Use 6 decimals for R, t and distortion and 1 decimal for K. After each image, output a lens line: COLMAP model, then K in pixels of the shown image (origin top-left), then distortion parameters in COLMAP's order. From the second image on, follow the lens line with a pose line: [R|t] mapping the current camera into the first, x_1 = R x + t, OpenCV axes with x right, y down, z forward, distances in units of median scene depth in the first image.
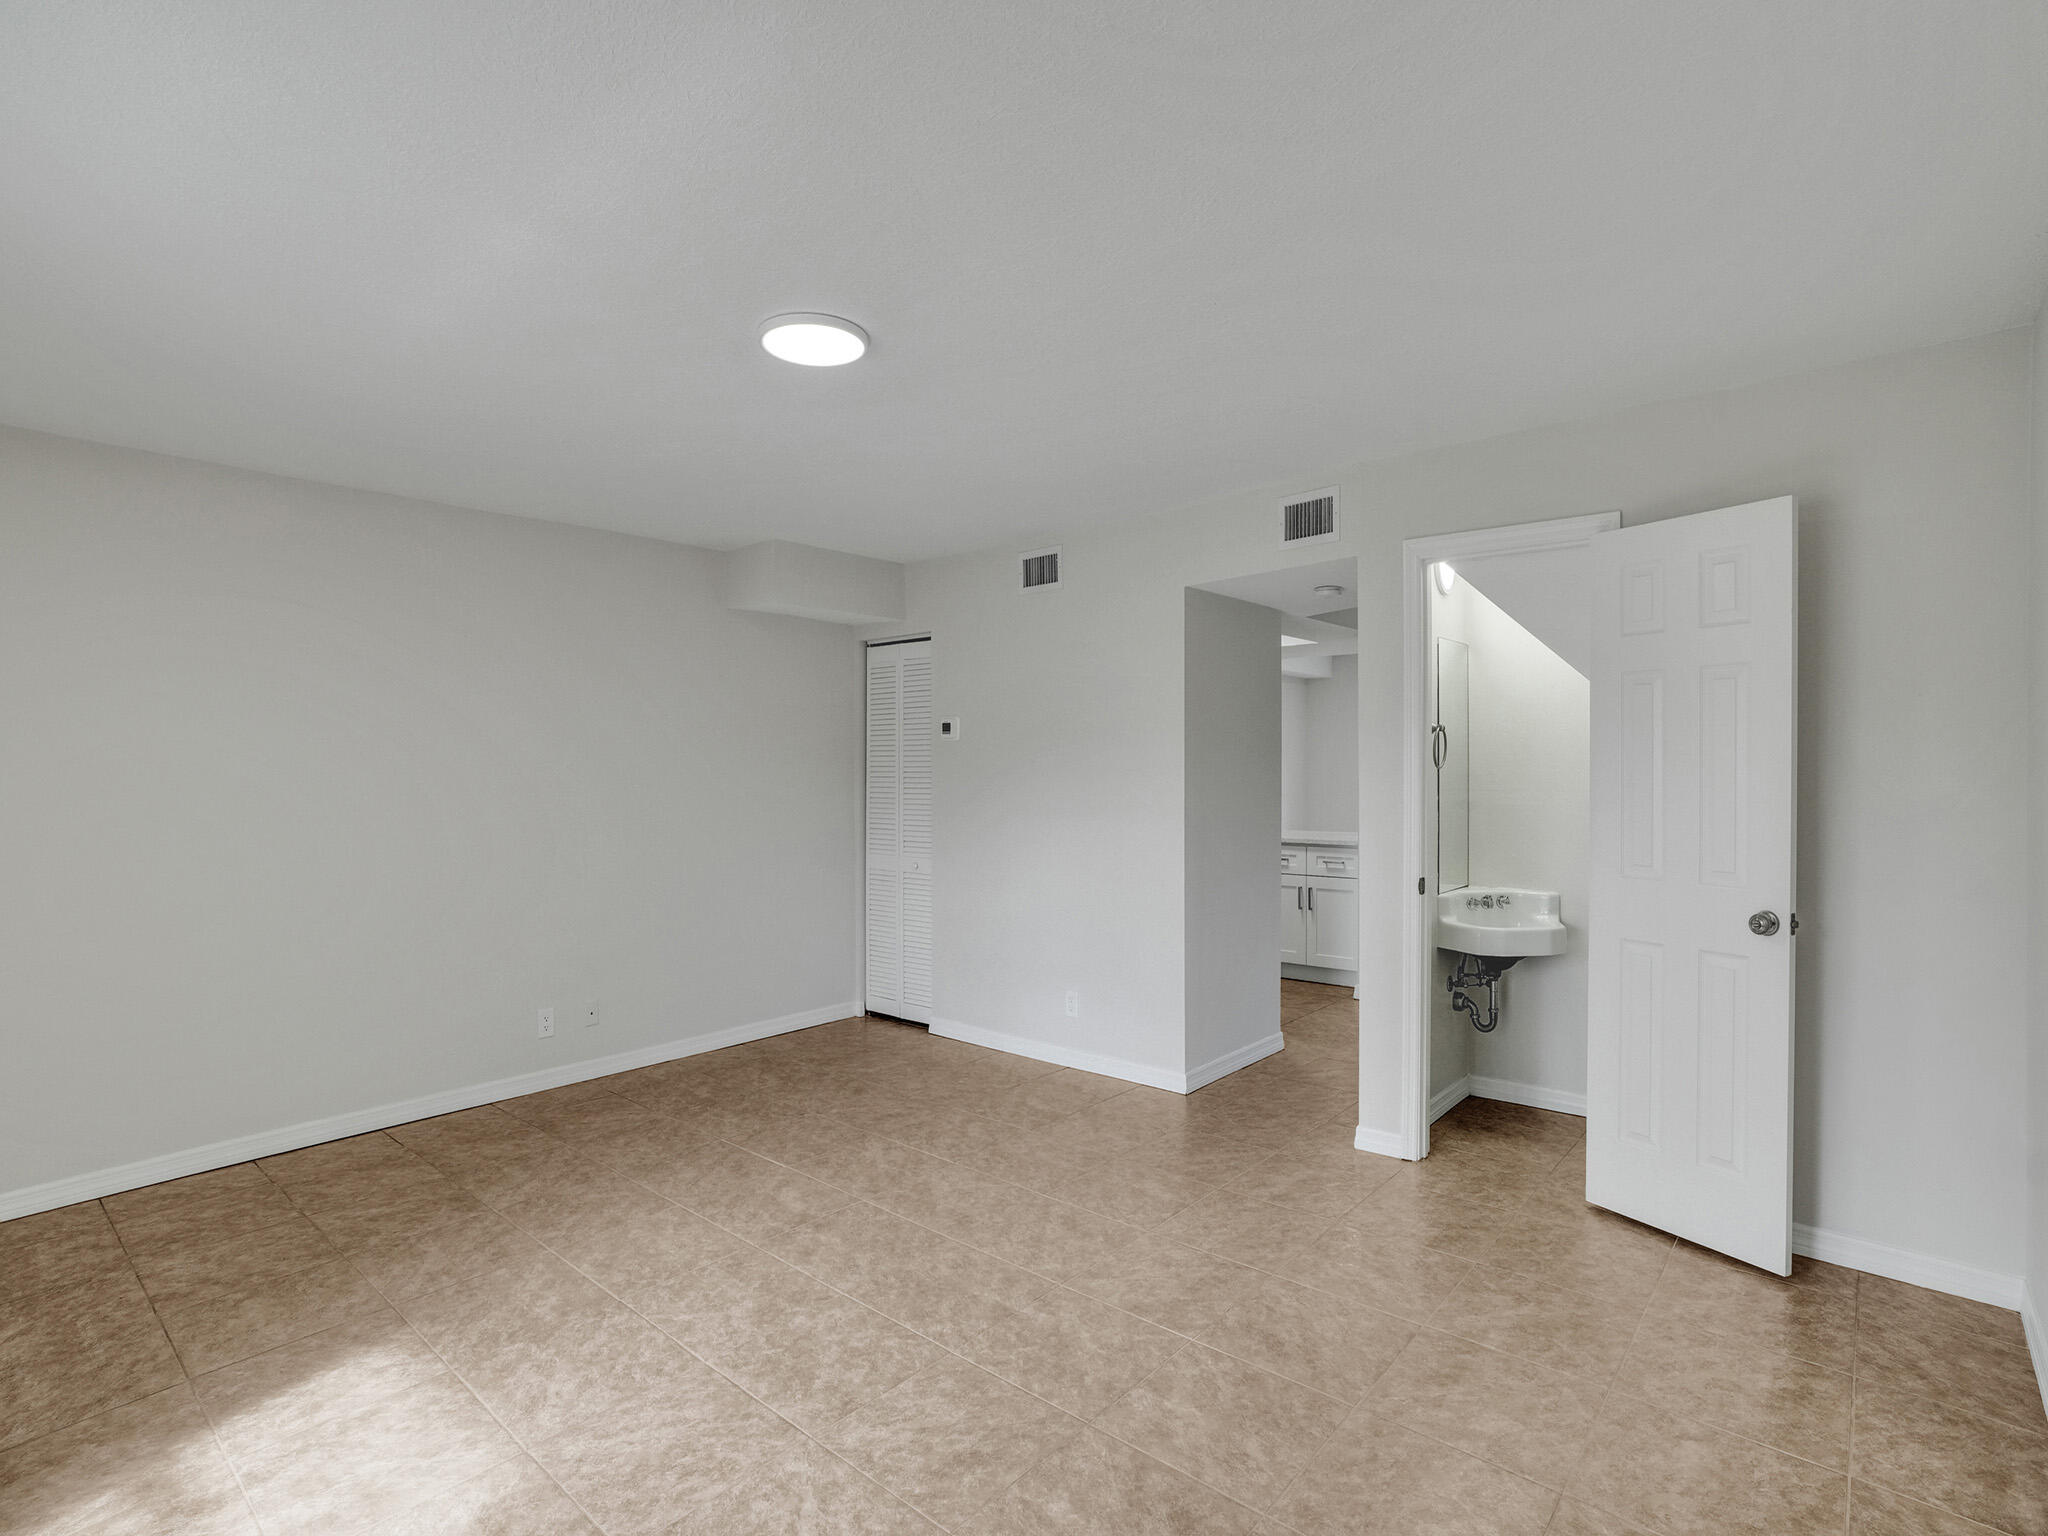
lens RADIAL K [[1013.5, 0, 1024.0], [0, 1013.5, 768.0], [0, 0, 1]] dist [-0.049961, 0.028717]
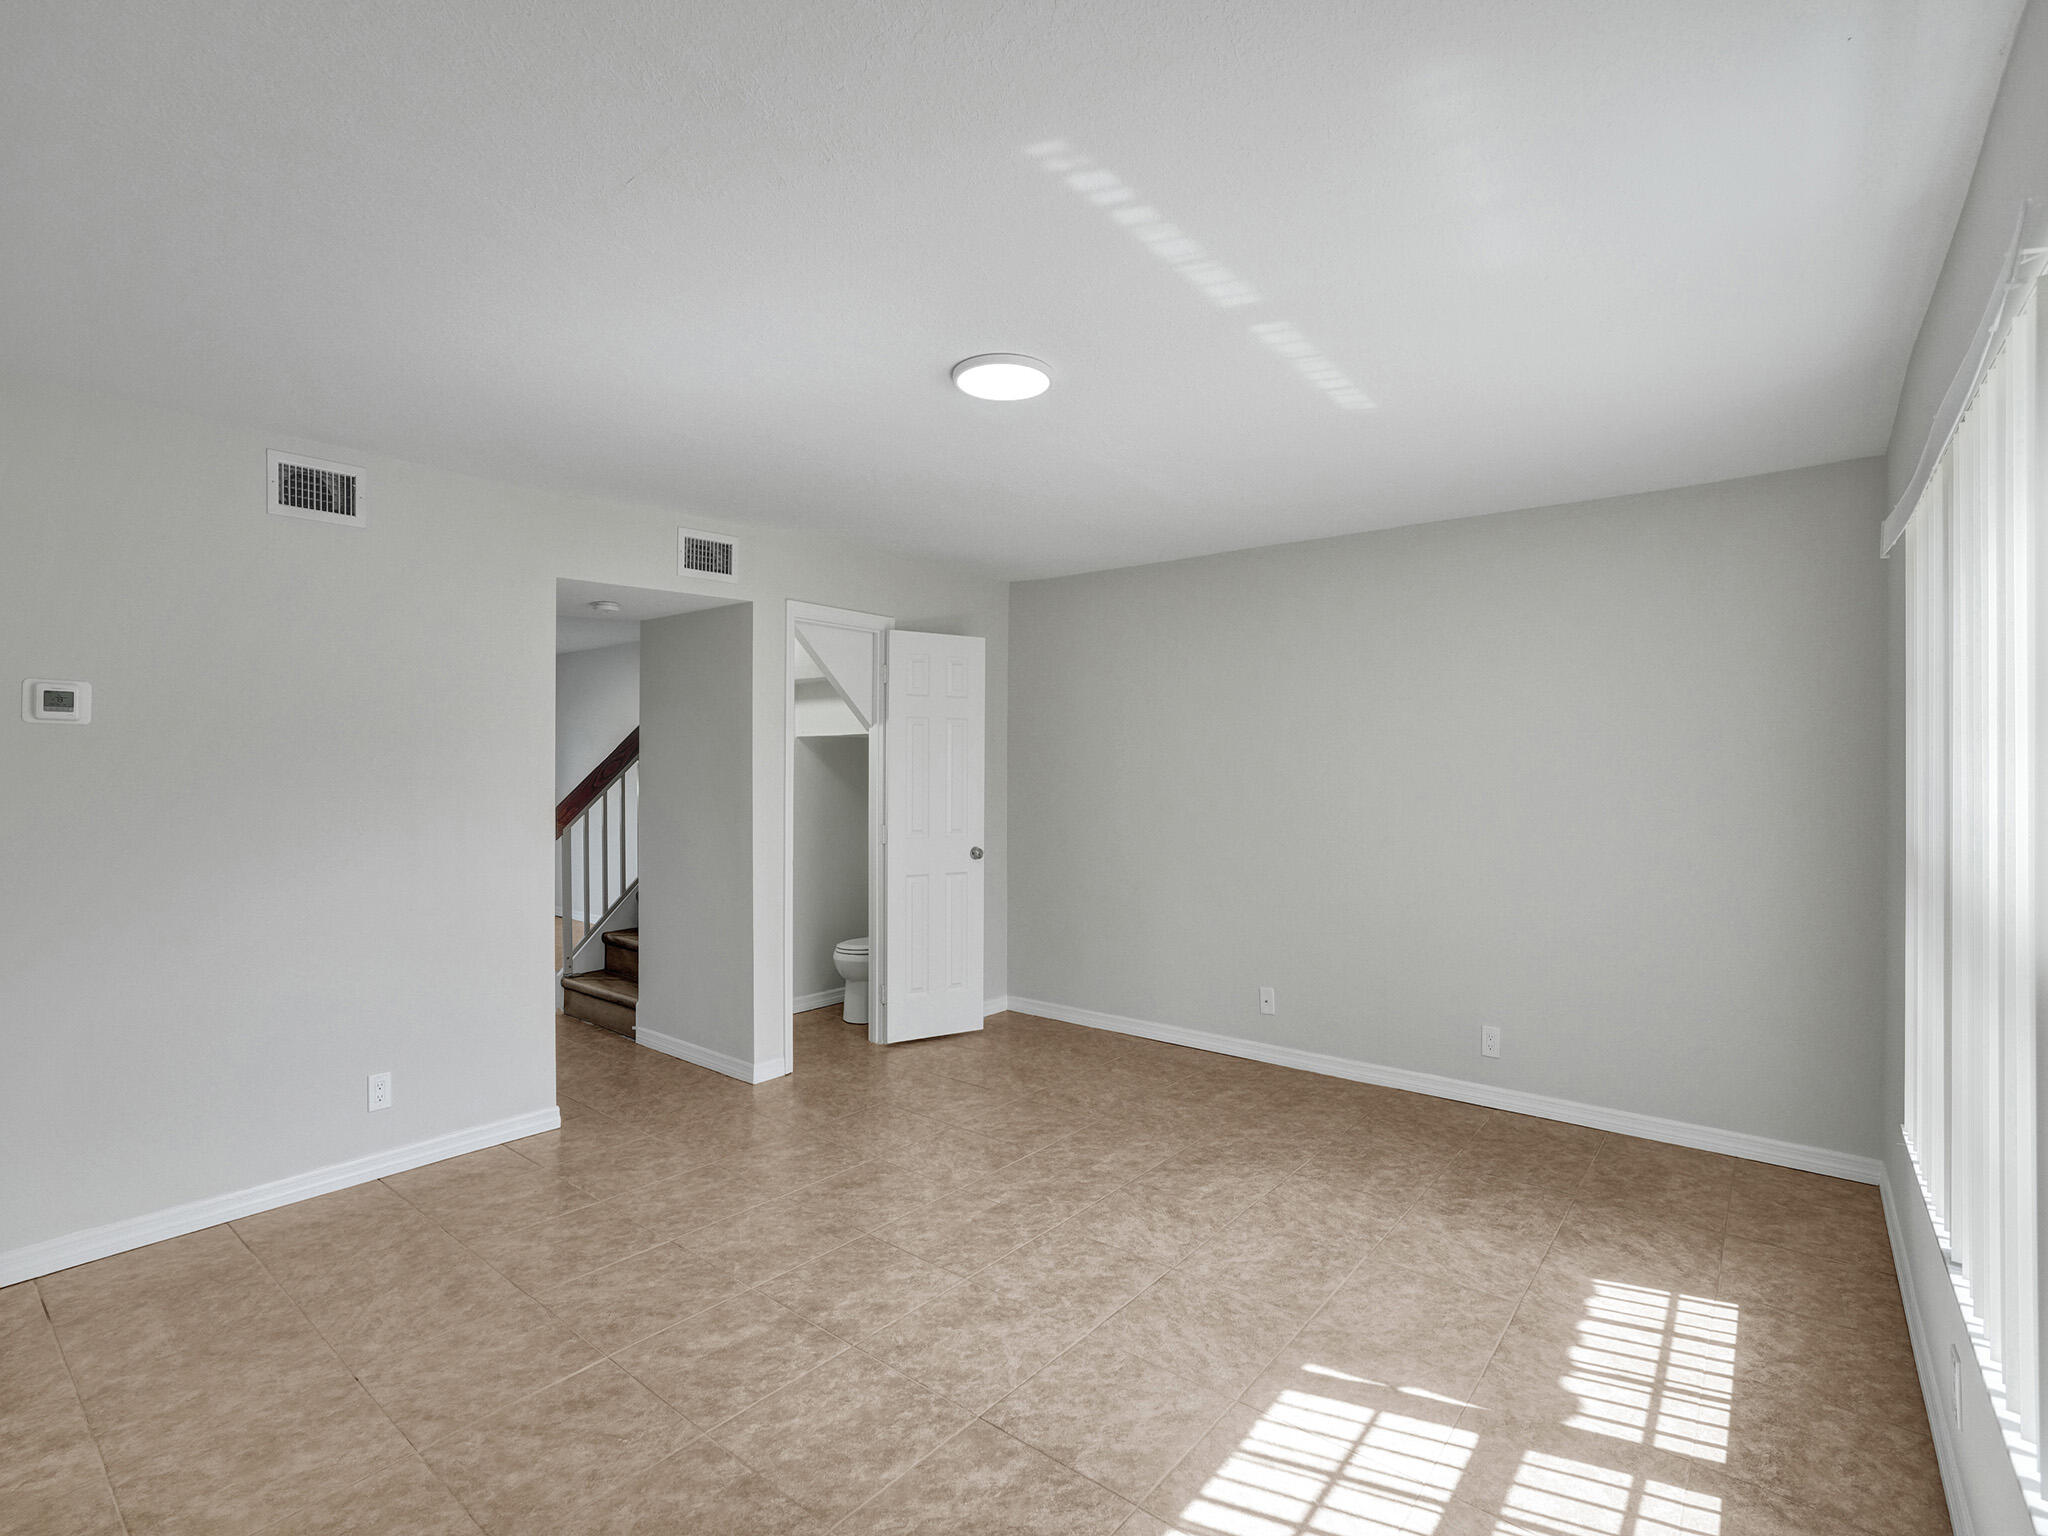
lens RADIAL K [[980.5, 0, 1024.0], [0, 980.5, 768.0], [0, 0, 1]] dist [-0.055633, 0.028062]
pose [[-0.039212, 0.006088, 0.999212, -1.048020], [-0.000163, 0.999981, -0.006099, -0.000716], [-0.999231, -0.000402, -0.039210, 0.861285]]
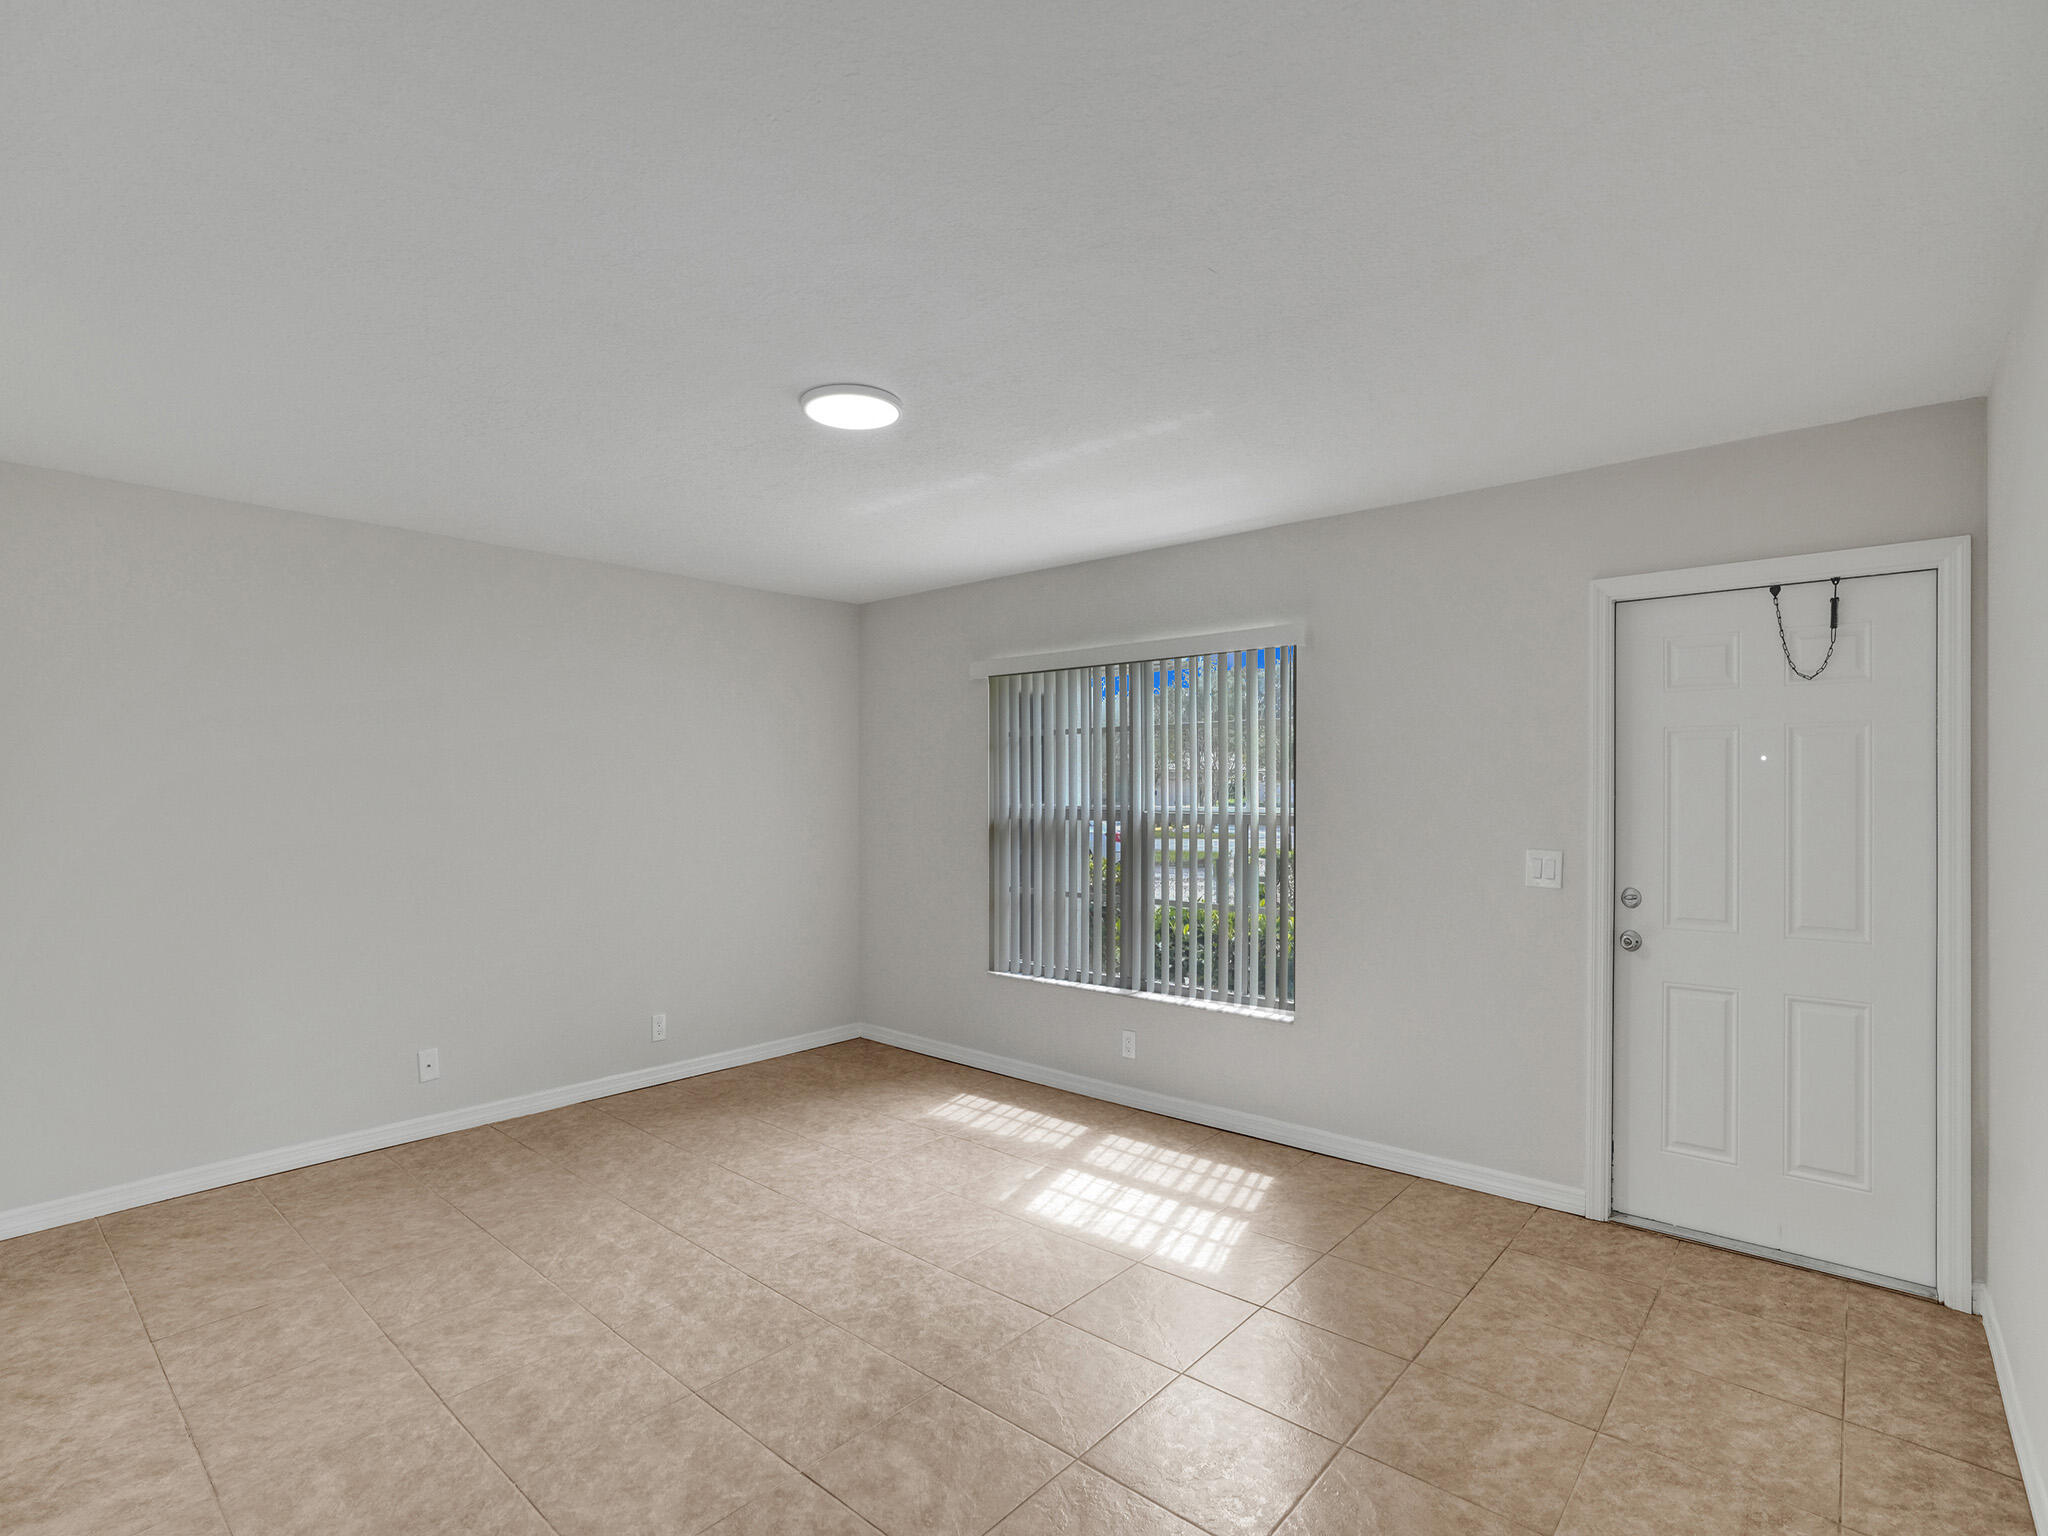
lens RADIAL K [[987.8, 0, 1028.9], [0, 987.8, 777.8], [0, 0, 1]] dist [-0.057235, 0.027959]
pose [[-0.999932, 0.009161, -0.007149, -0.329927], [0.009246, 0.999885, -0.011998, -0.009146], [0.007039, -0.012063, -0.999902, 1.743072]]
